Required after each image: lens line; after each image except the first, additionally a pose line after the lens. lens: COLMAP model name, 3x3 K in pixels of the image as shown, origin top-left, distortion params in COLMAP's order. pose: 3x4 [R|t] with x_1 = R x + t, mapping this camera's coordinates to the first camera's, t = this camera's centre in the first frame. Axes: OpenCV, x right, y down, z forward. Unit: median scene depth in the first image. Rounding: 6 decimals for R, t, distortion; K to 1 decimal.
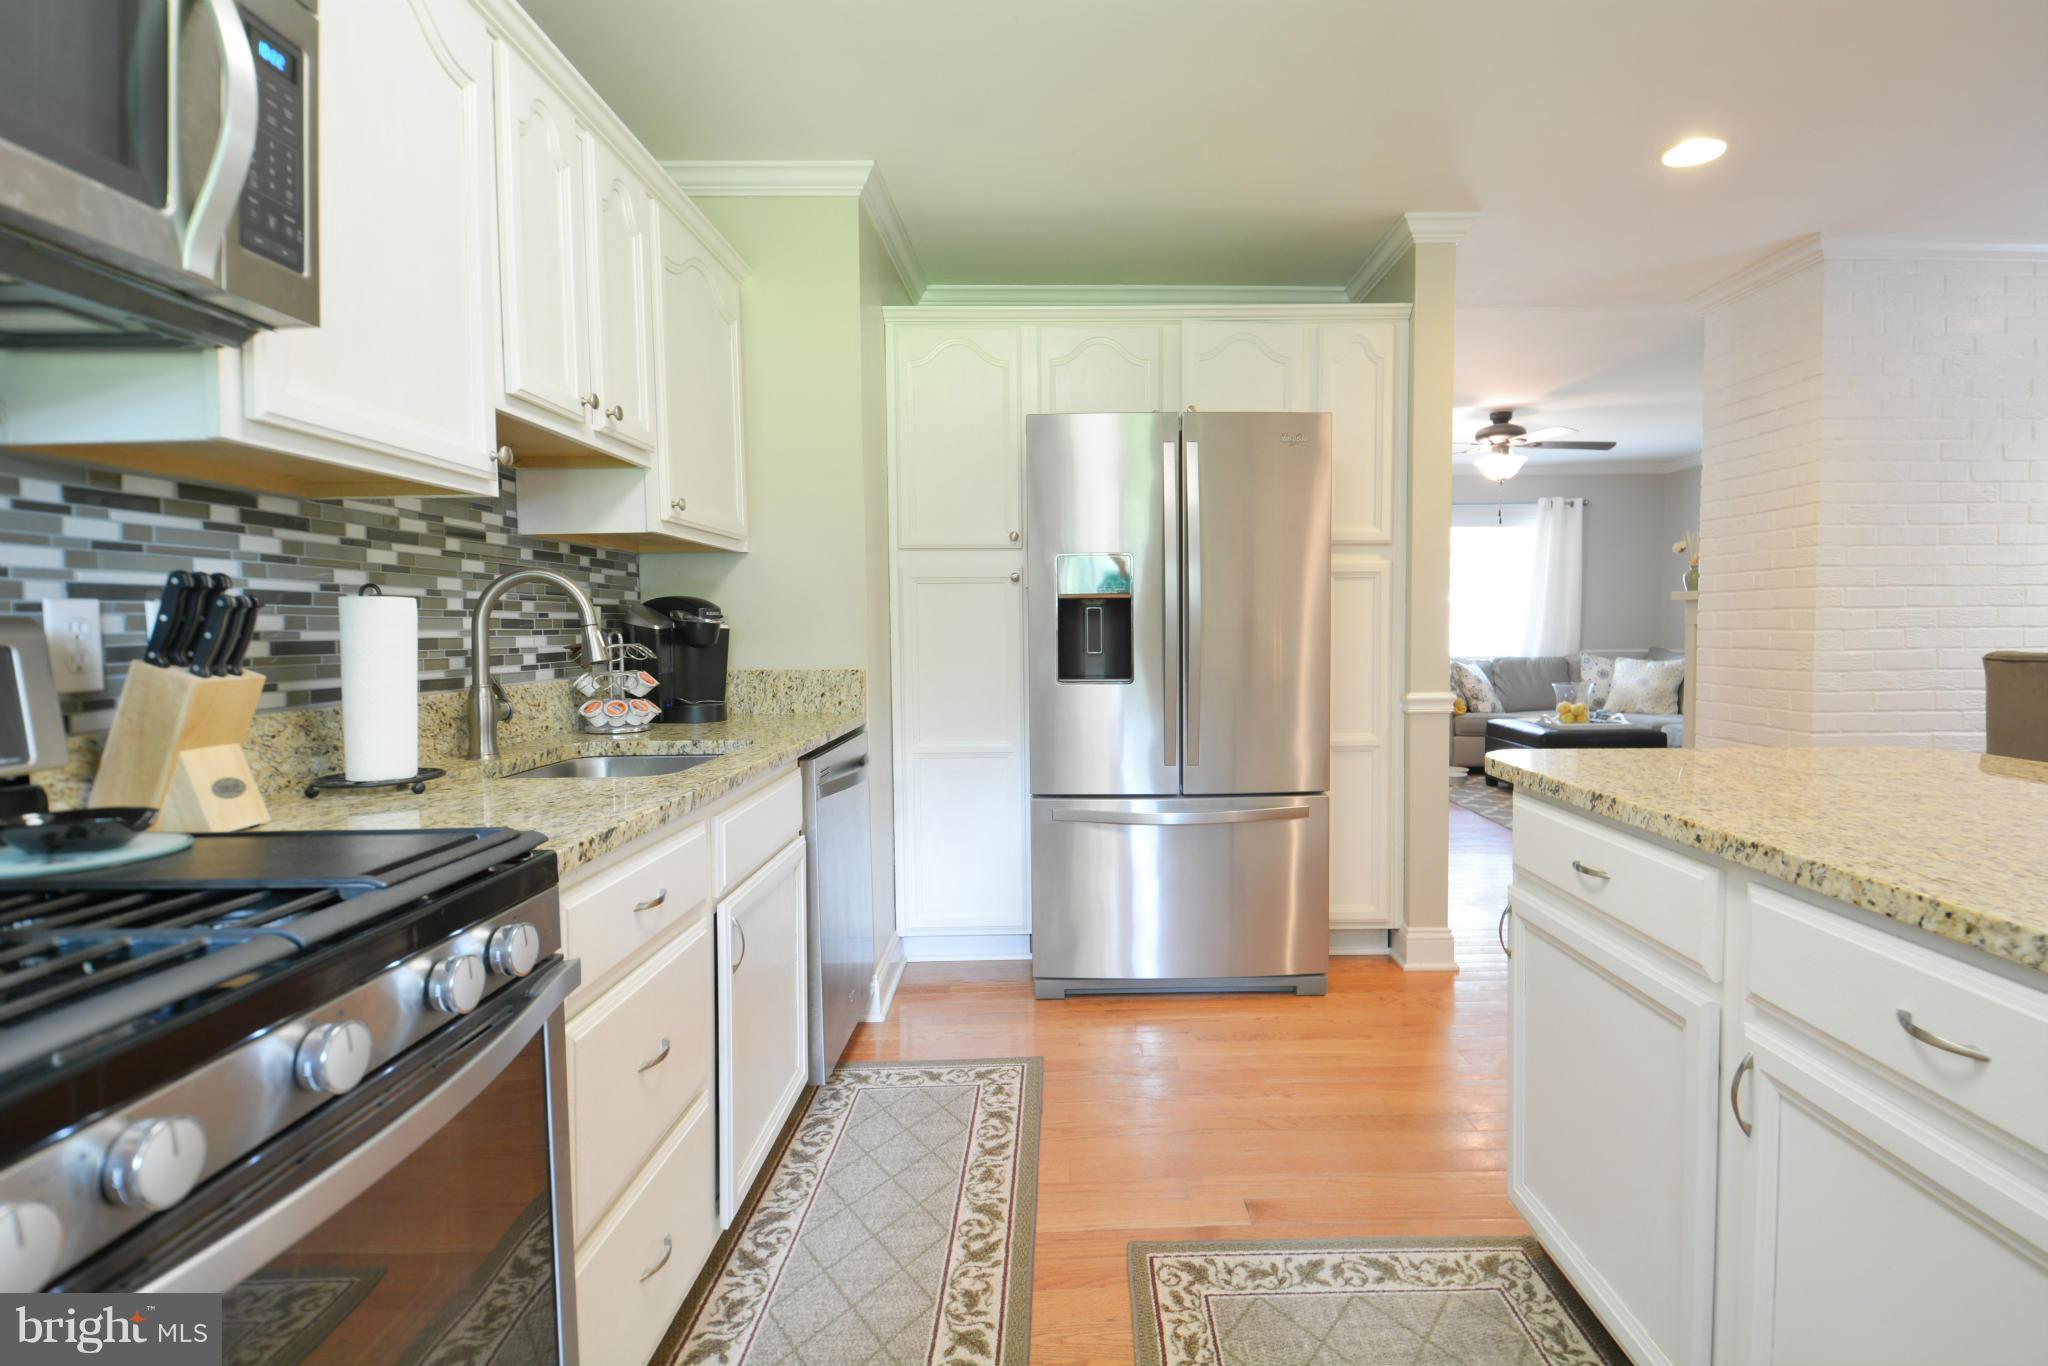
lens RADIAL K [[999.3, 0, 1077.6], [0, 999.3, 671.4], [0, 0, 1]] dist [0.030131, -0.031779]
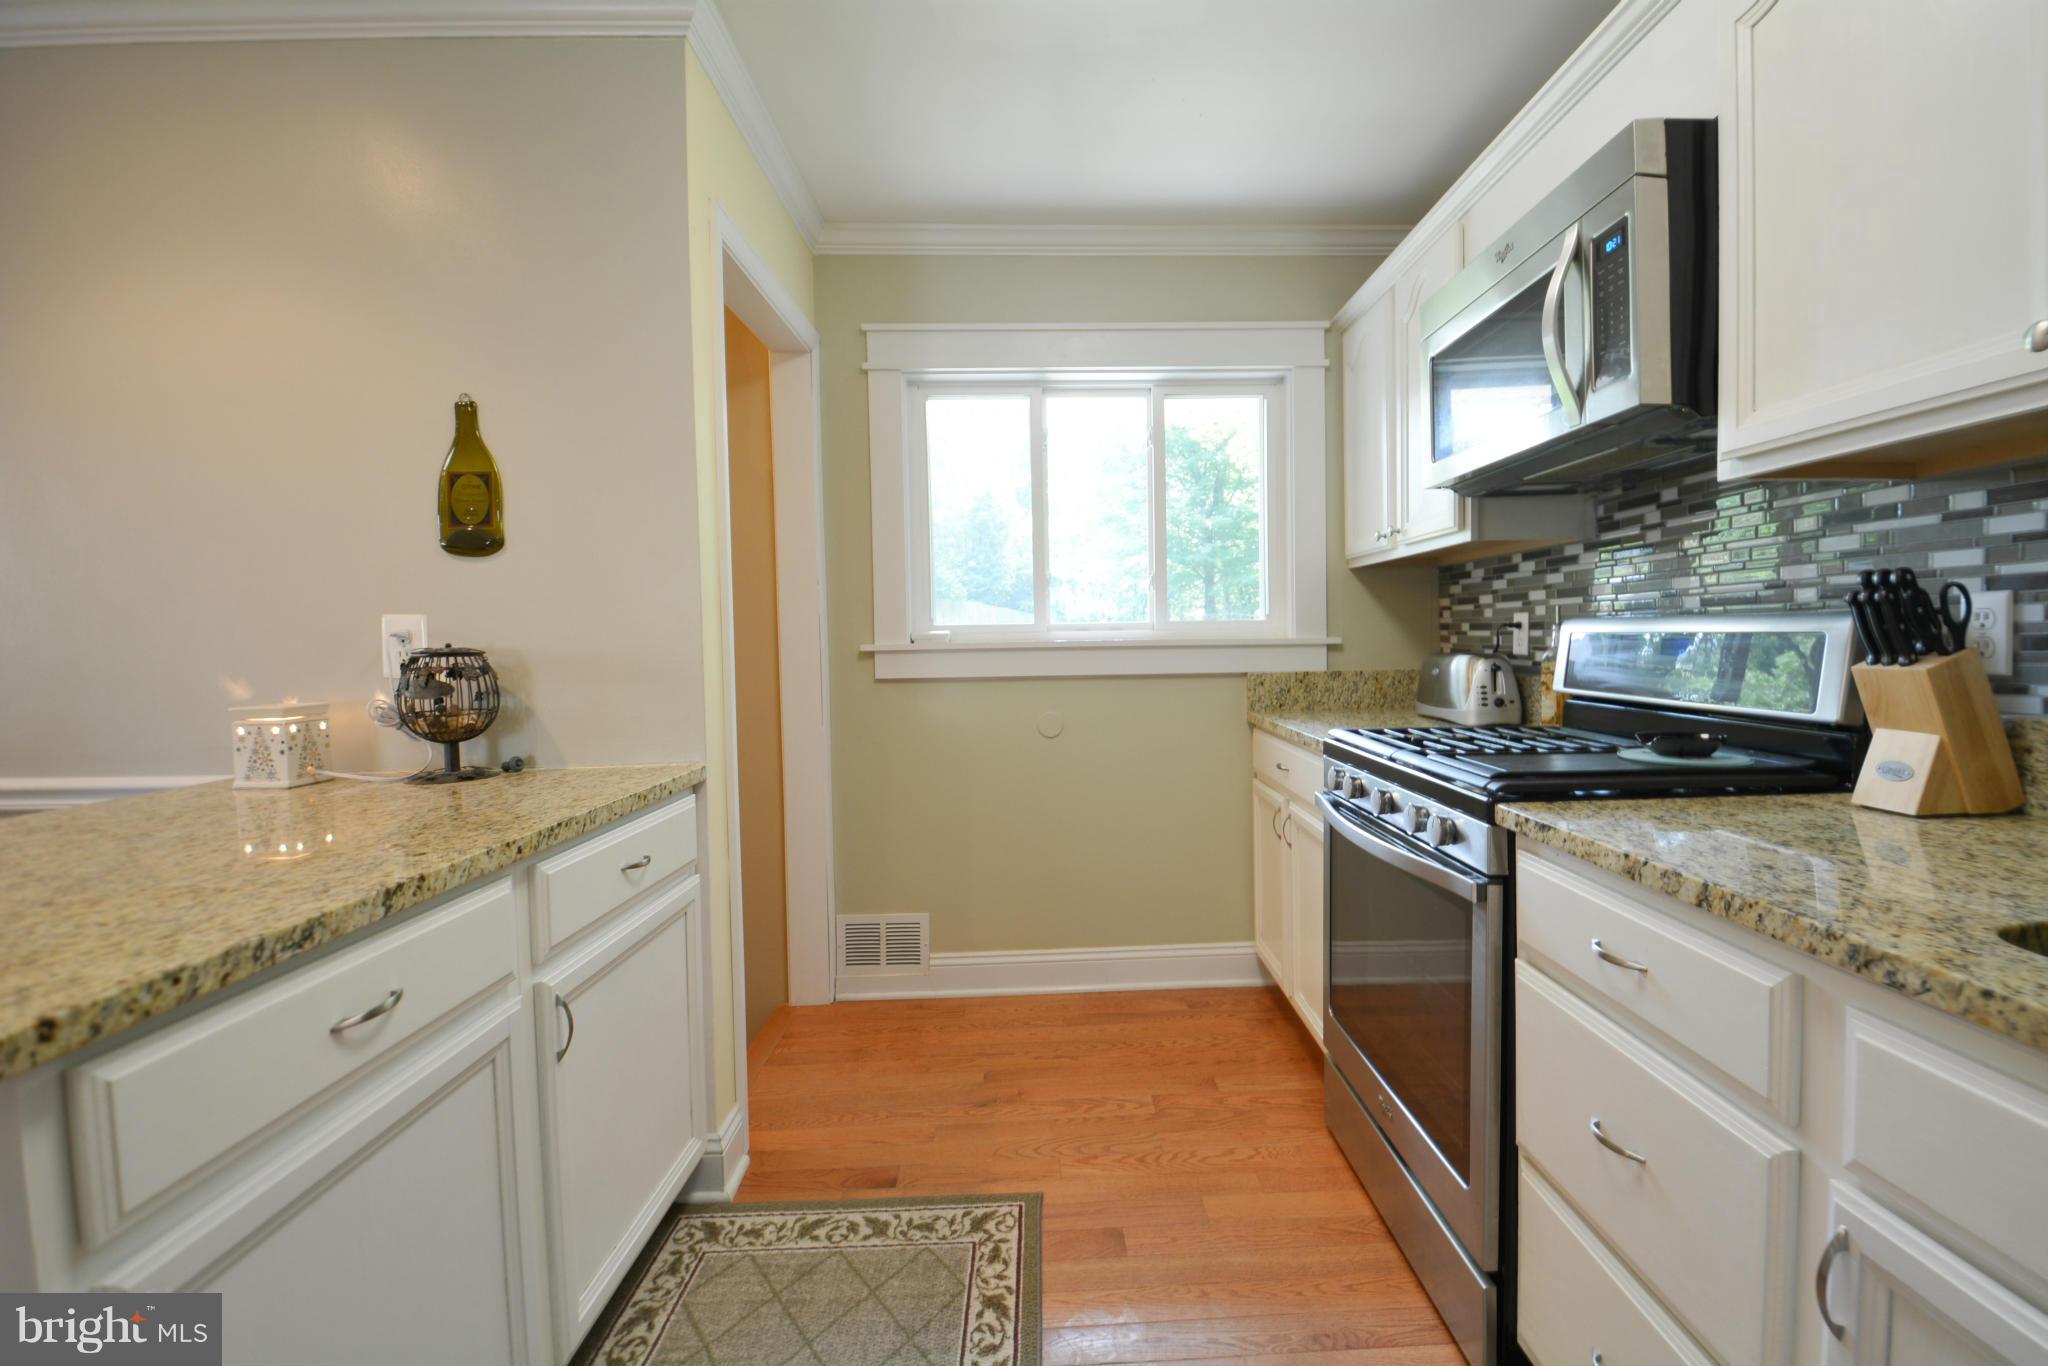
lens RADIAL K [[897.4, 0, 1084.8], [0, 897.4, 670.7], [0, 0, 1]] dist [0.020583, -0.024118]
pose [[-0.999088, 0.026506, -0.033468, 0.026497], [0.023517, 0.995953, 0.086742, -0.064542], [0.035632, 0.085876, -0.995668, 1.339550]]
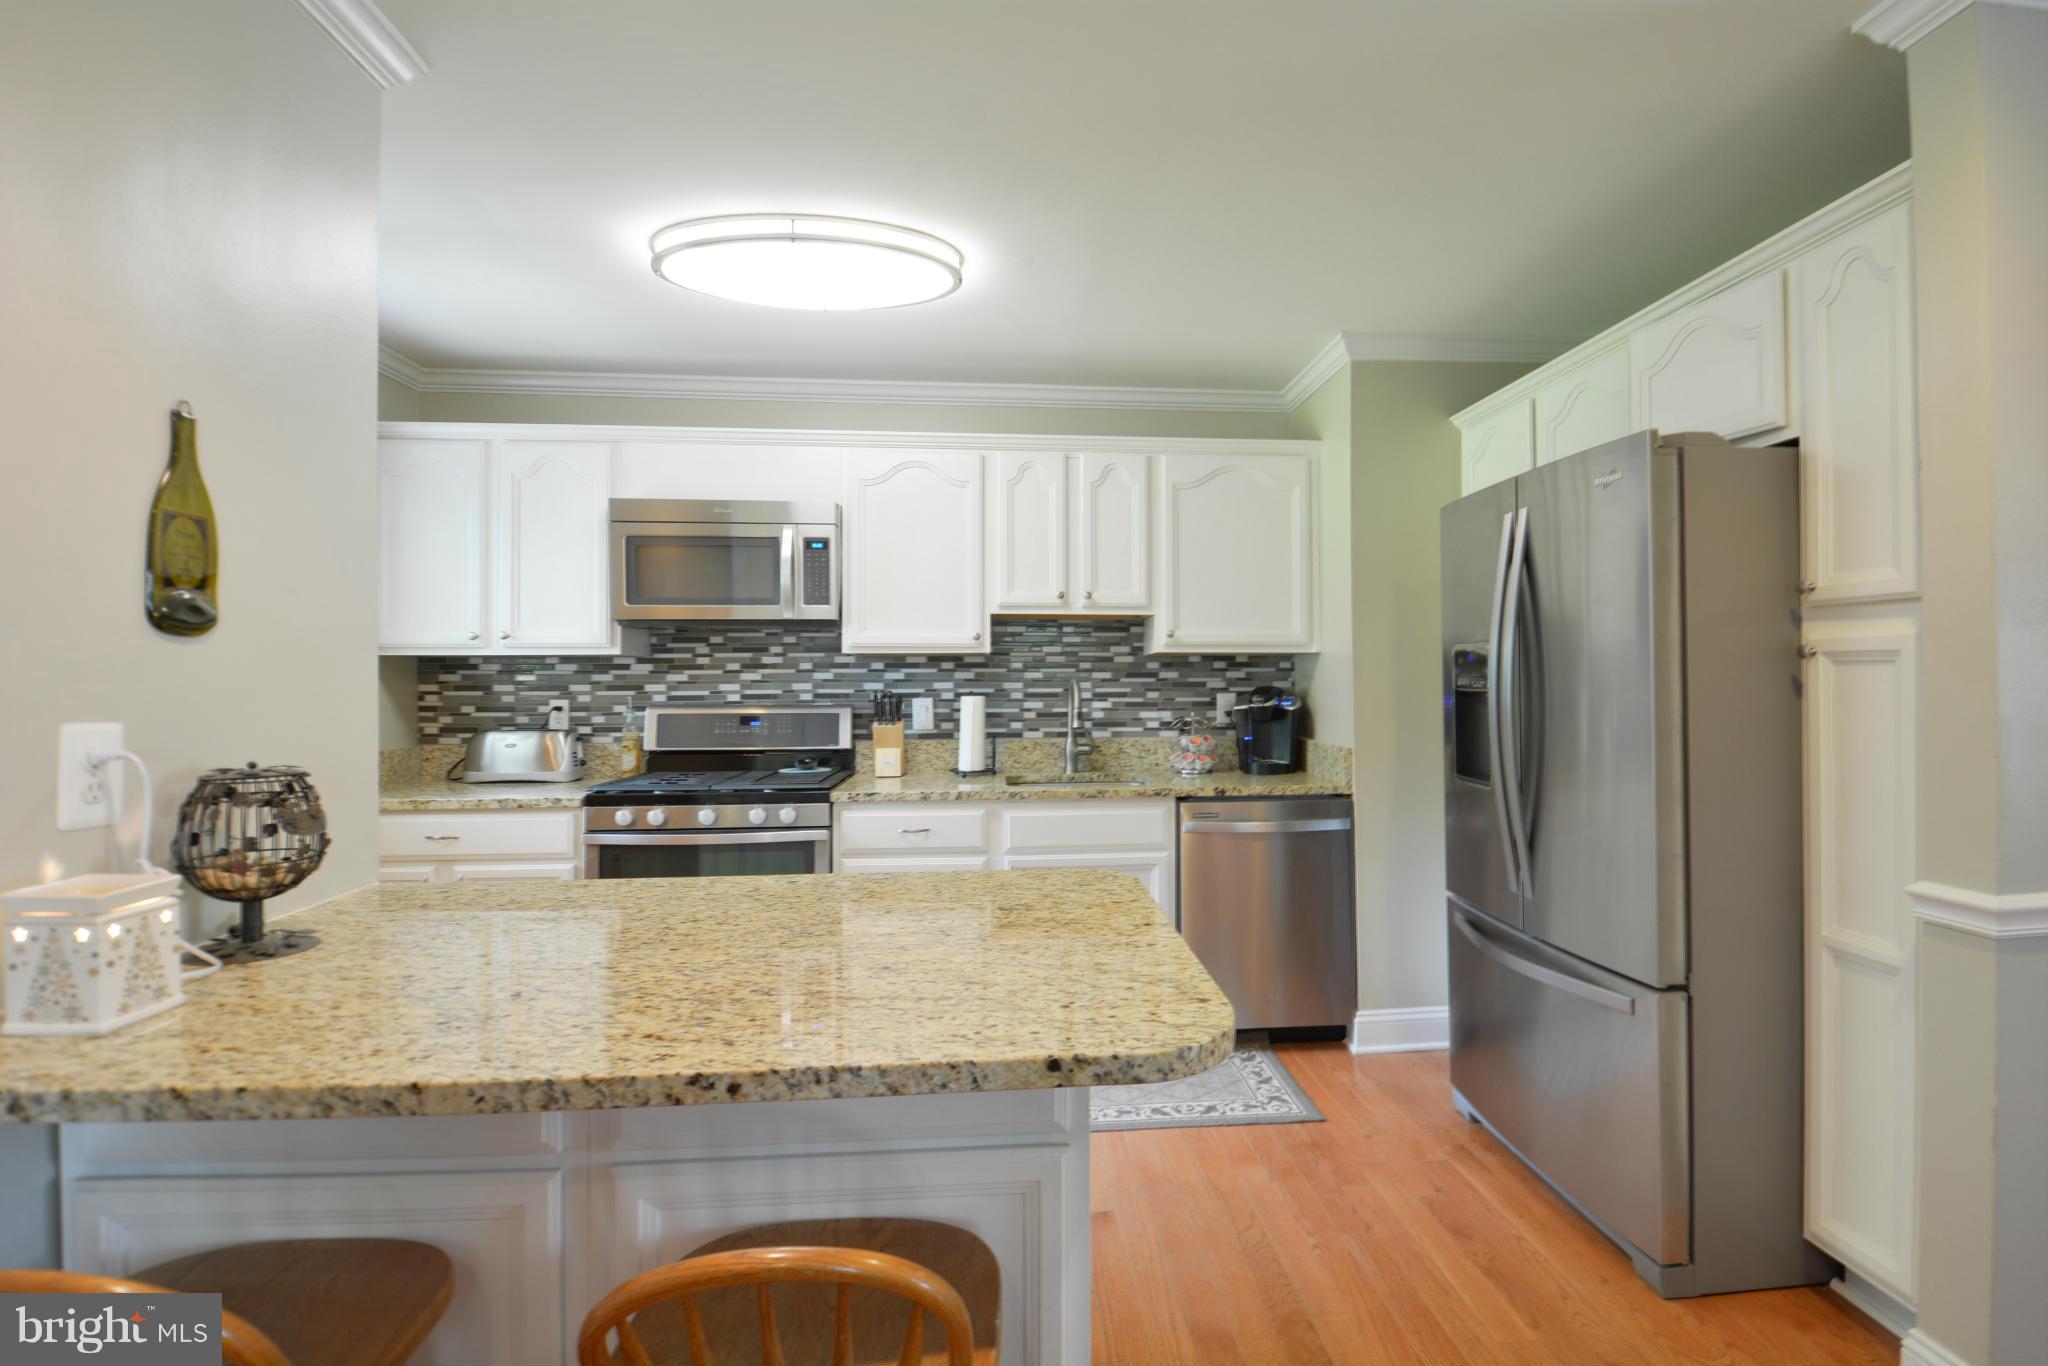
lens RADIAL K [[962.6, 0, 1072.8], [0, 962.6, 669.7], [0, 0, 1]] dist [0.025036, -0.029587]
pose [[0.074655, -0.000802, -0.997209, 1.444089], [-0.044446, 0.999003, -0.004131, -0.121262], [0.996218, 0.044631, 0.074545, 0.927946]]
